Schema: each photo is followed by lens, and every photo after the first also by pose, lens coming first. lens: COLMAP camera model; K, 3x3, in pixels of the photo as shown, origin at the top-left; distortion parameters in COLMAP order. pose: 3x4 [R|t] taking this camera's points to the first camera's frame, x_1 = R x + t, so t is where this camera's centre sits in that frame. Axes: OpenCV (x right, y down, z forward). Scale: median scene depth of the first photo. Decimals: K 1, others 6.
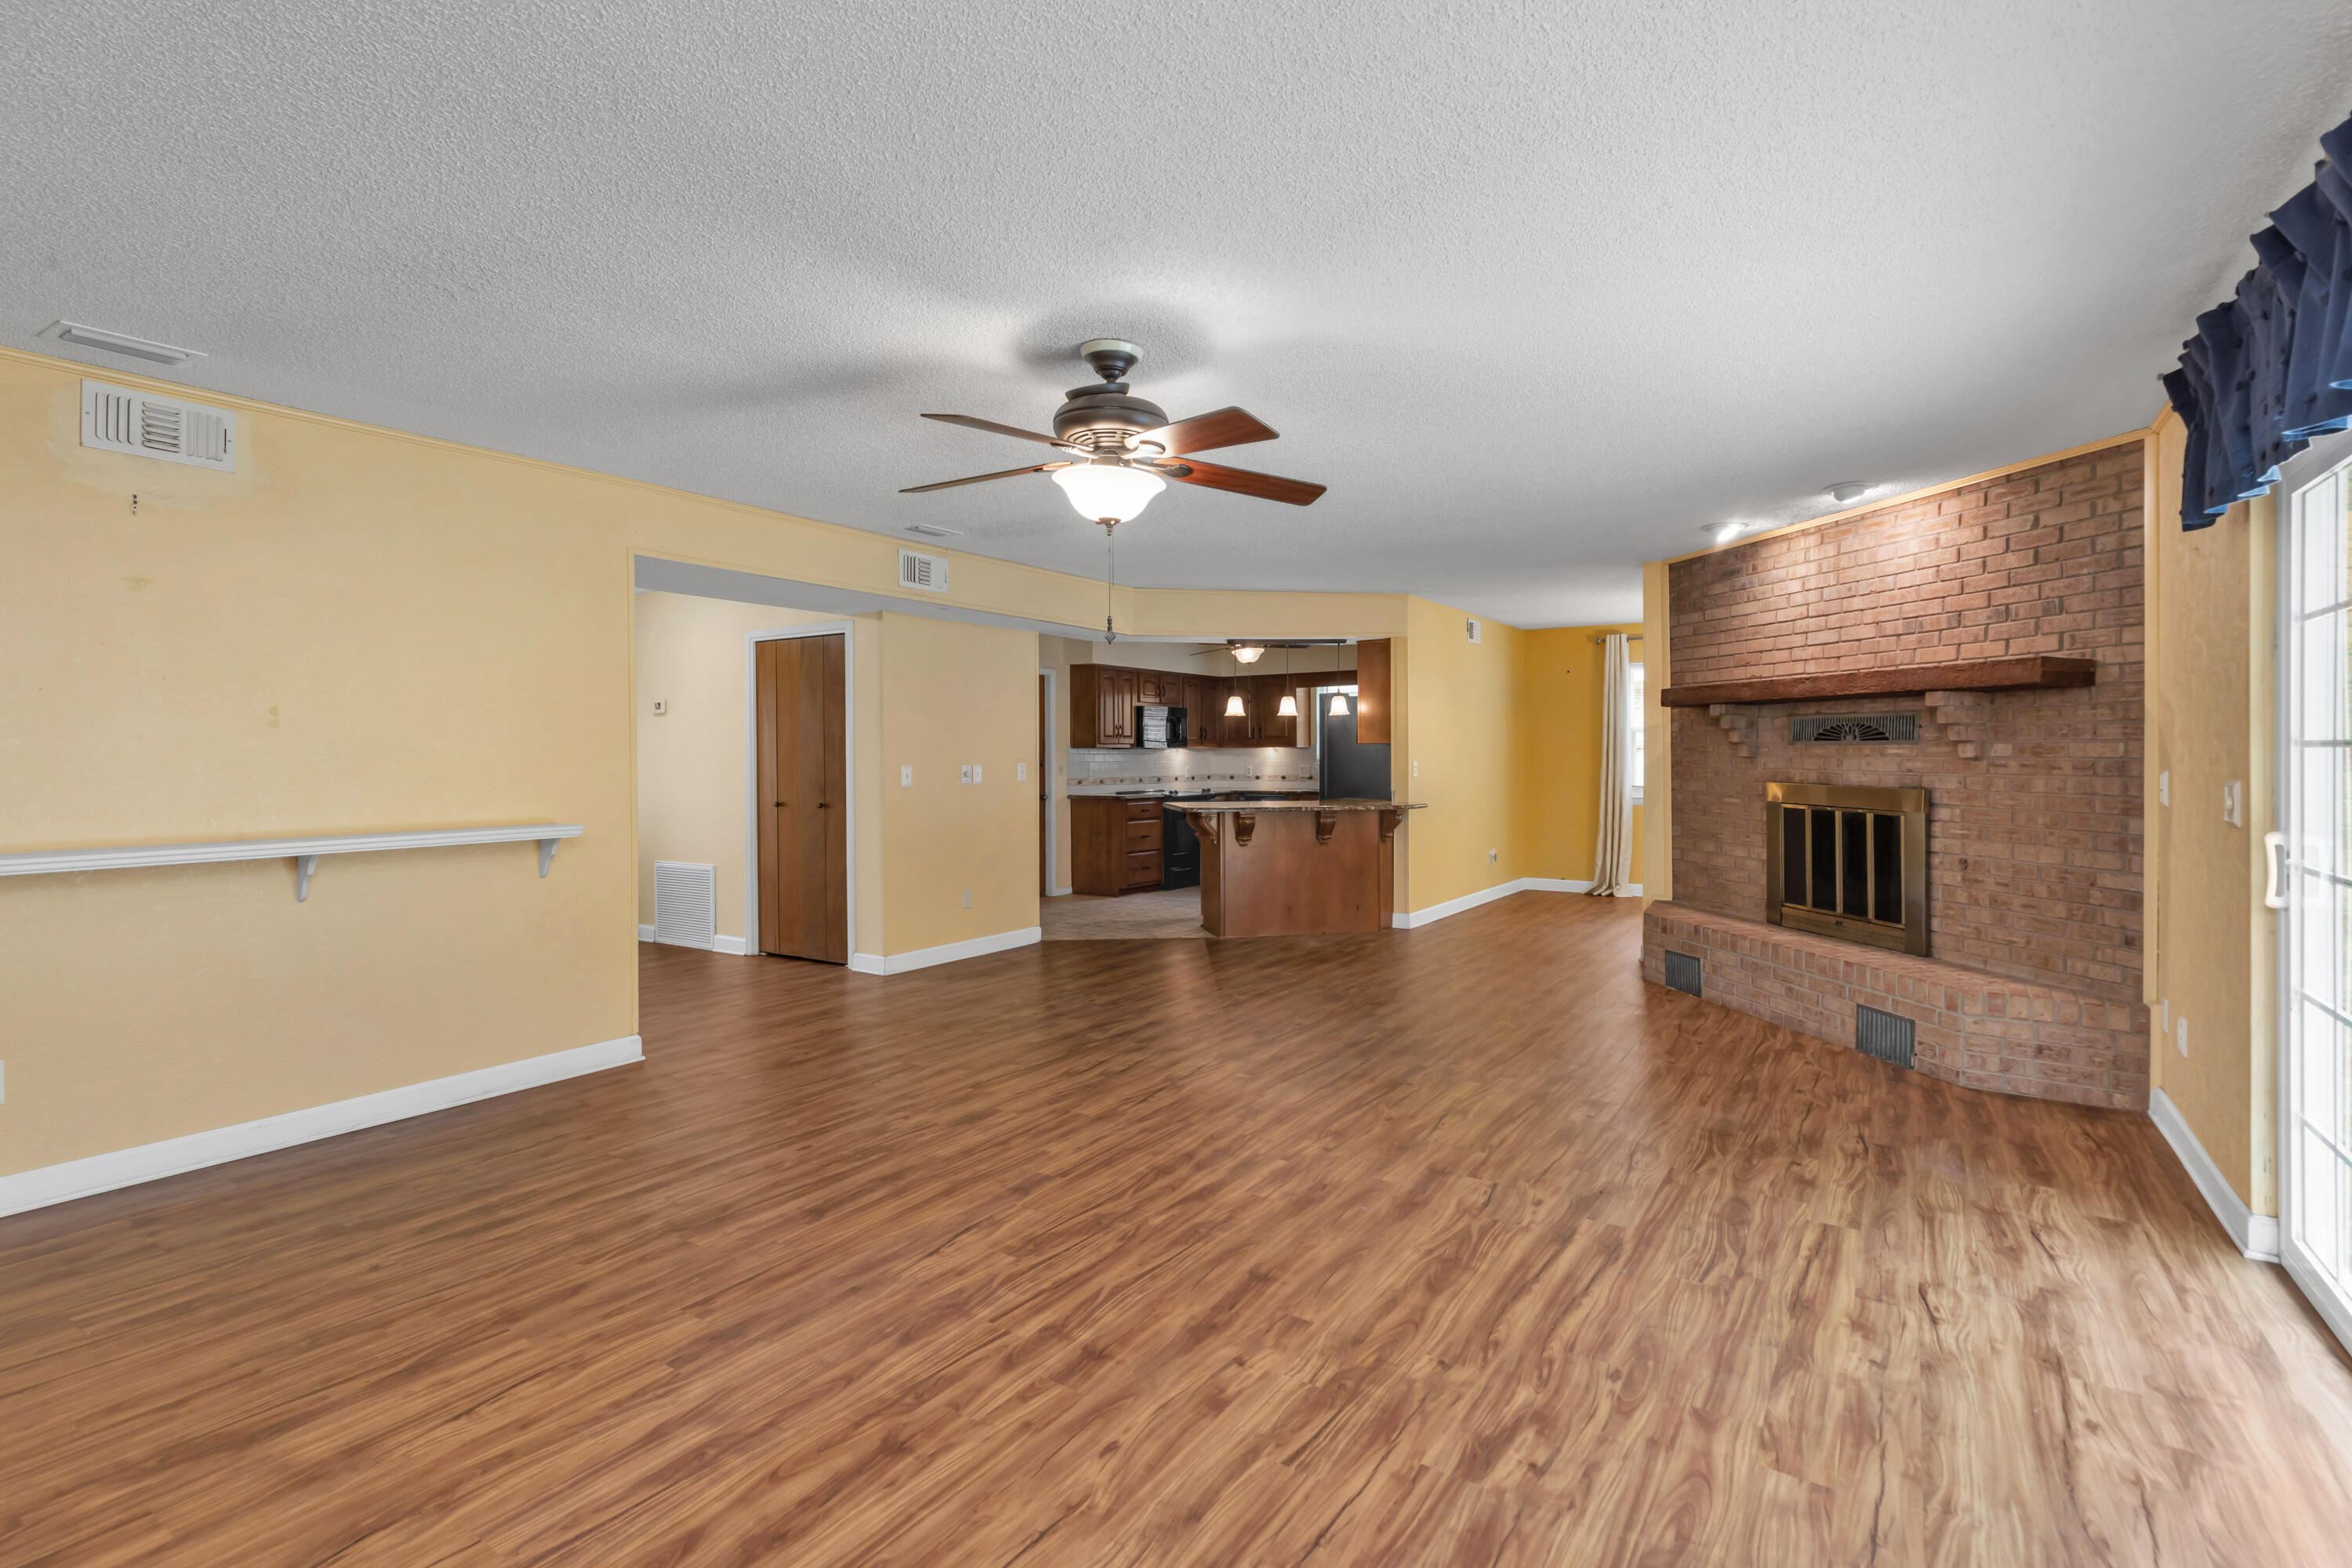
lens RADIAL K [[1105.8, 0, 1180.1], [0, 1105.8, 770.3], [0, 0, 1]] dist [0.001712, -0.000231]
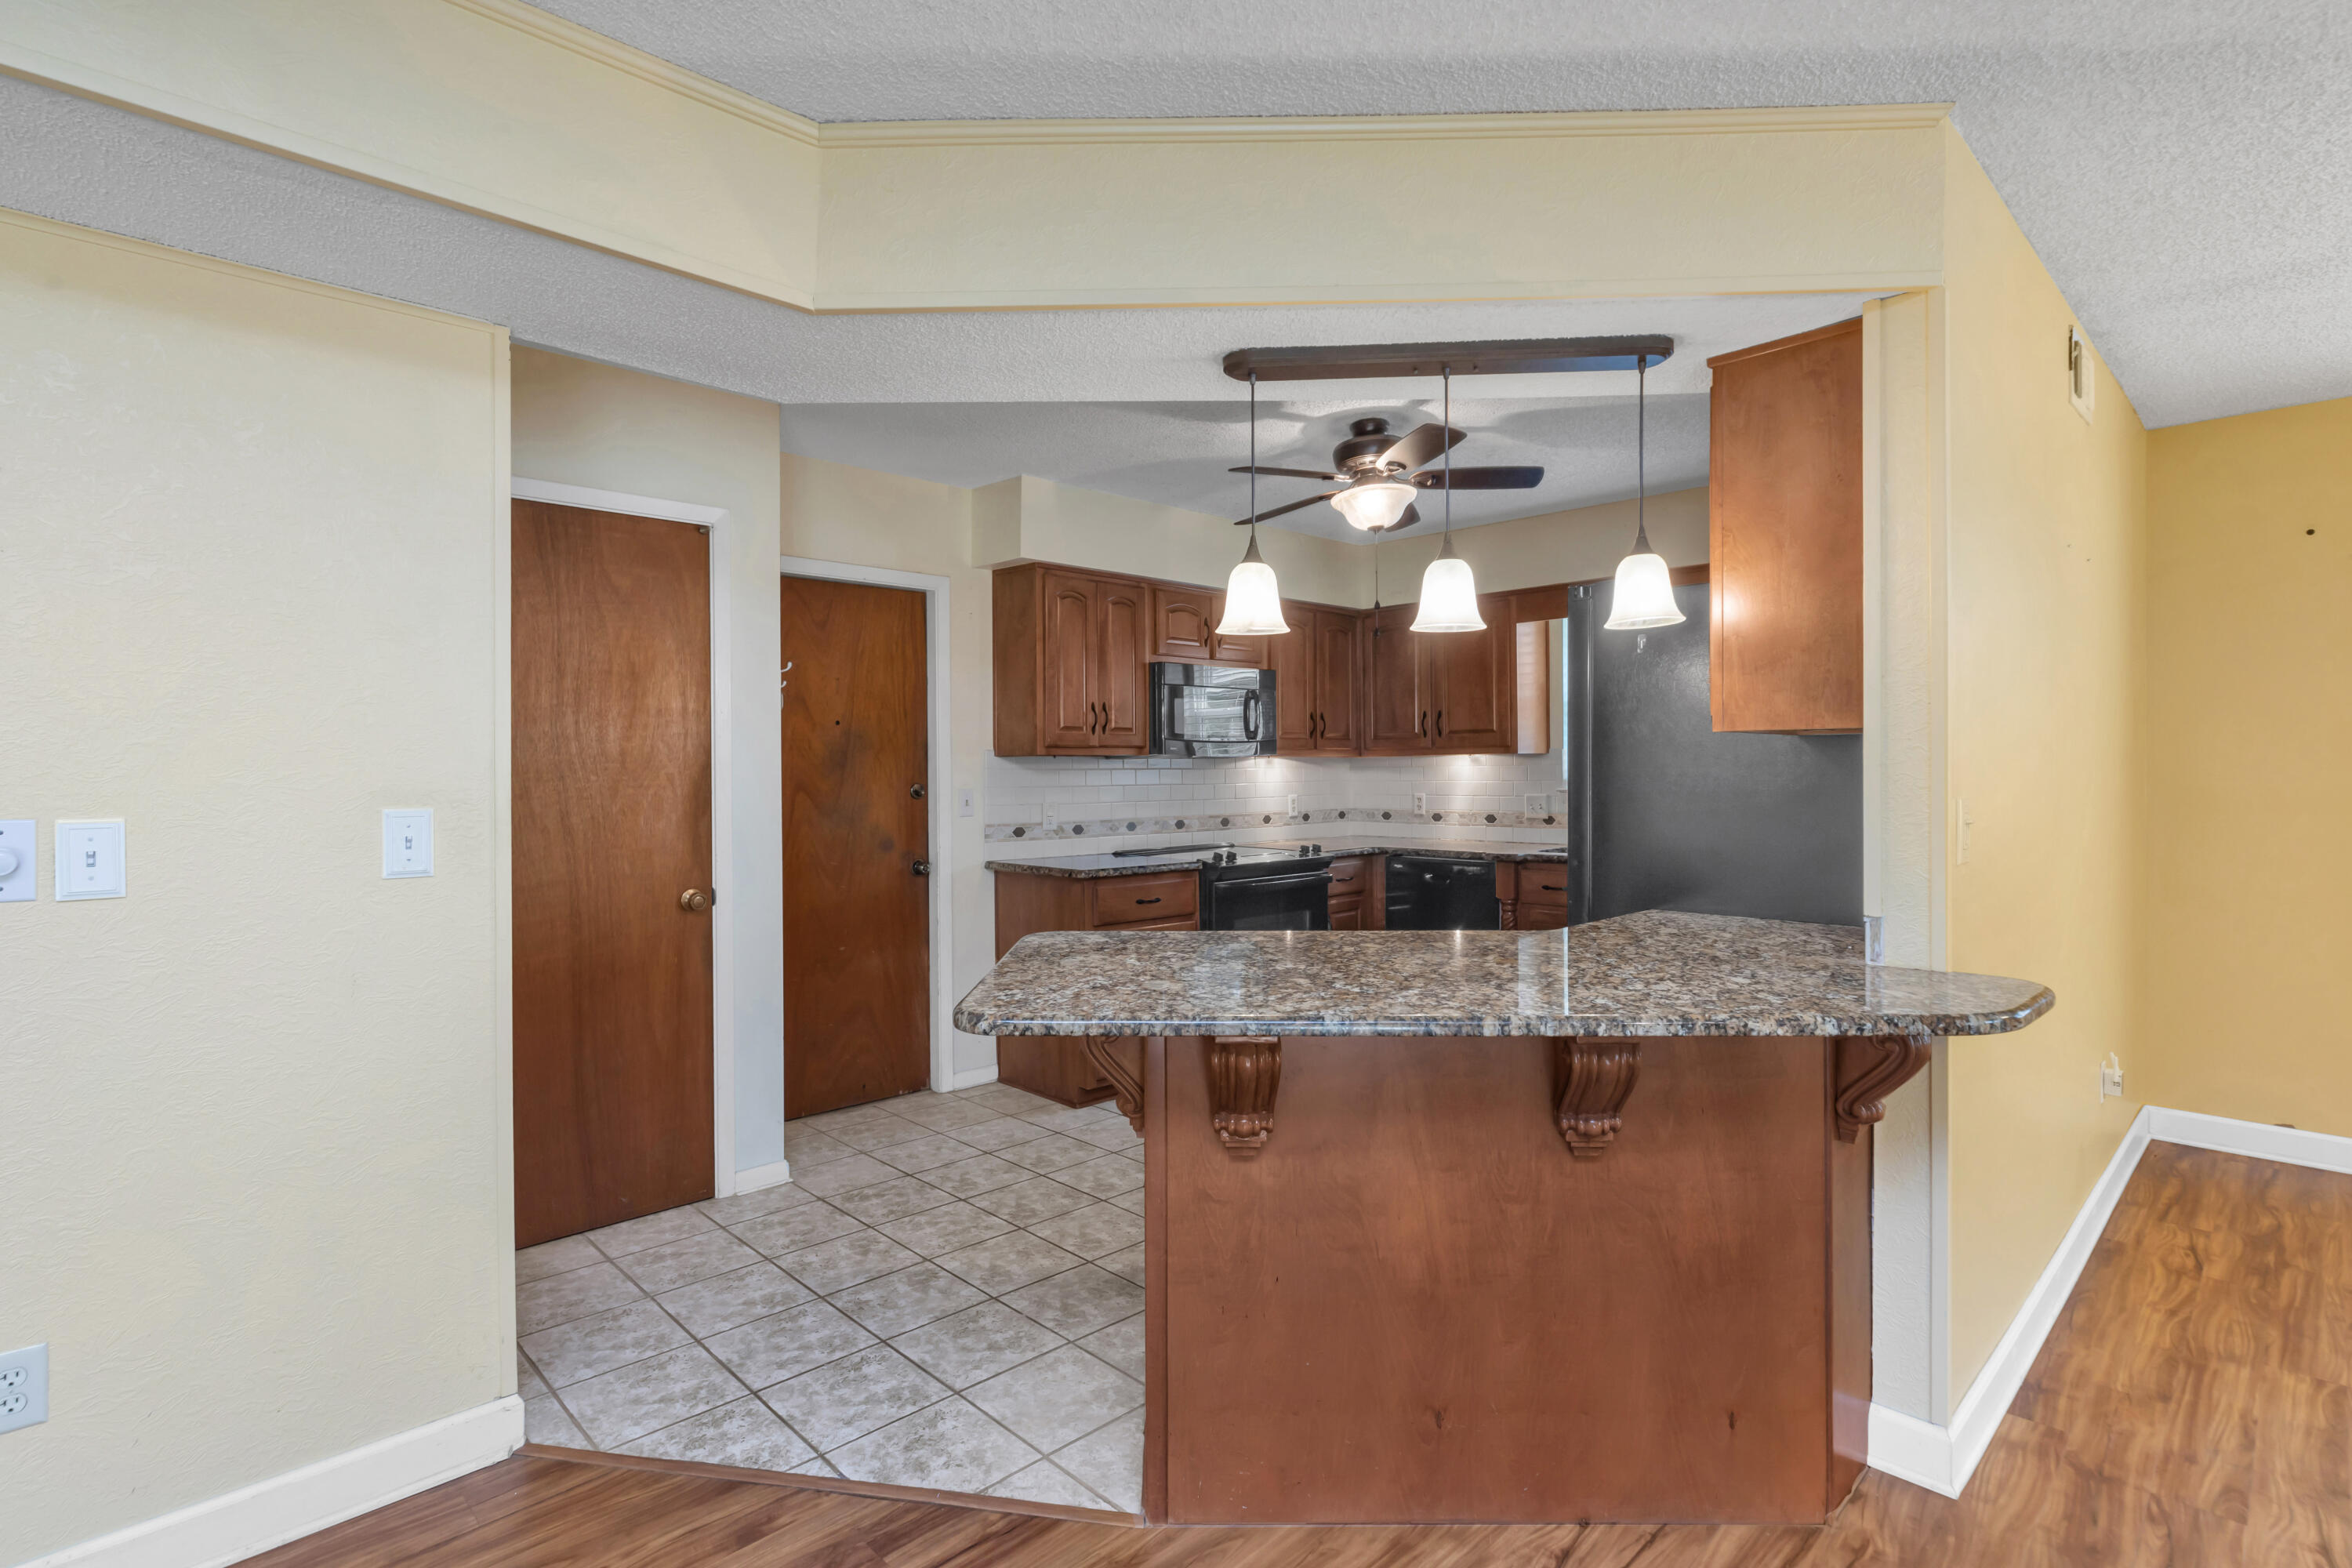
lens RADIAL K [[1143.2, 0, 1136.6], [0, 1143.2, 779.4], [0, 0, 1]] dist [-0.000615, -0.000408]
pose [[0.970643, 0.001310, -0.240521, 0.160377], [-0.002458, 0.999987, -0.004475, -0.018983], [0.240512, 0.004935, 0.970634, 1.230080]]
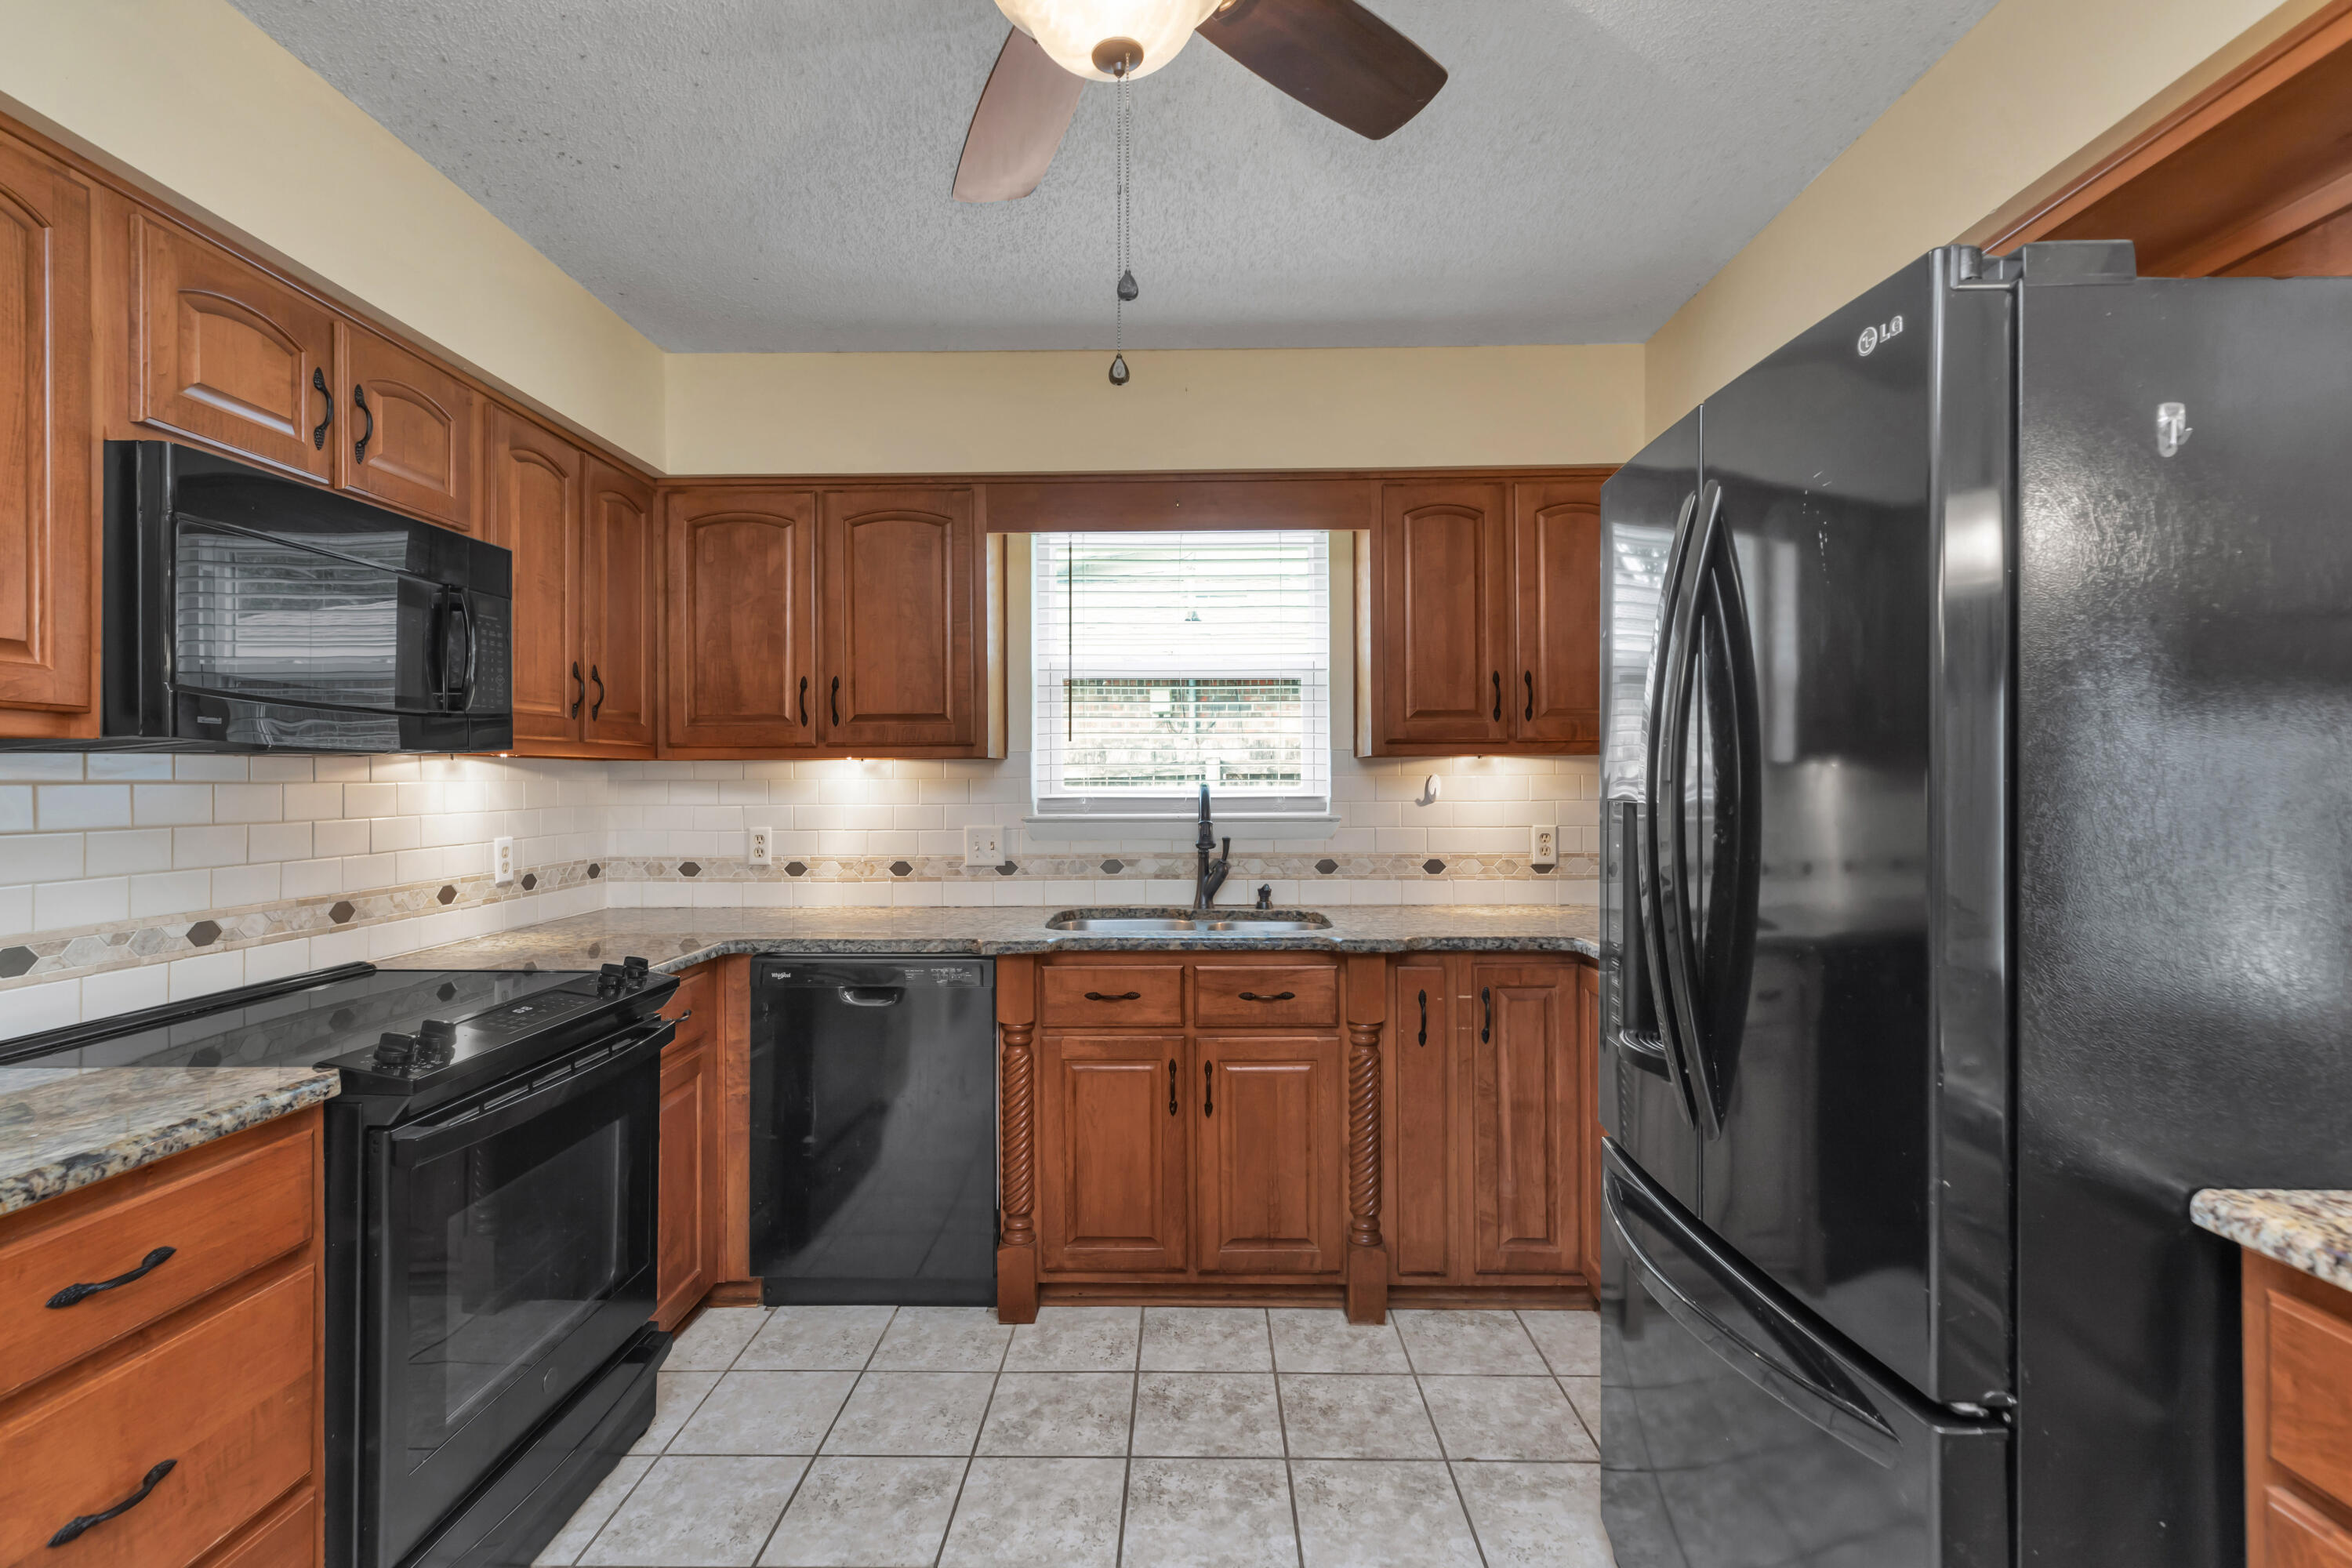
lens RADIAL K [[1105.8, 0, 1180.1], [0, 1105.8, 770.3], [0, 0, 1]] dist [0.001712, -0.000231]
pose [[0.840112, 0.007251, 0.542365, -0.000017], [0.006551, 0.999702, -0.023513, -0.027589], [-0.542374, 0.023307, 0.839814, 1.841102]]
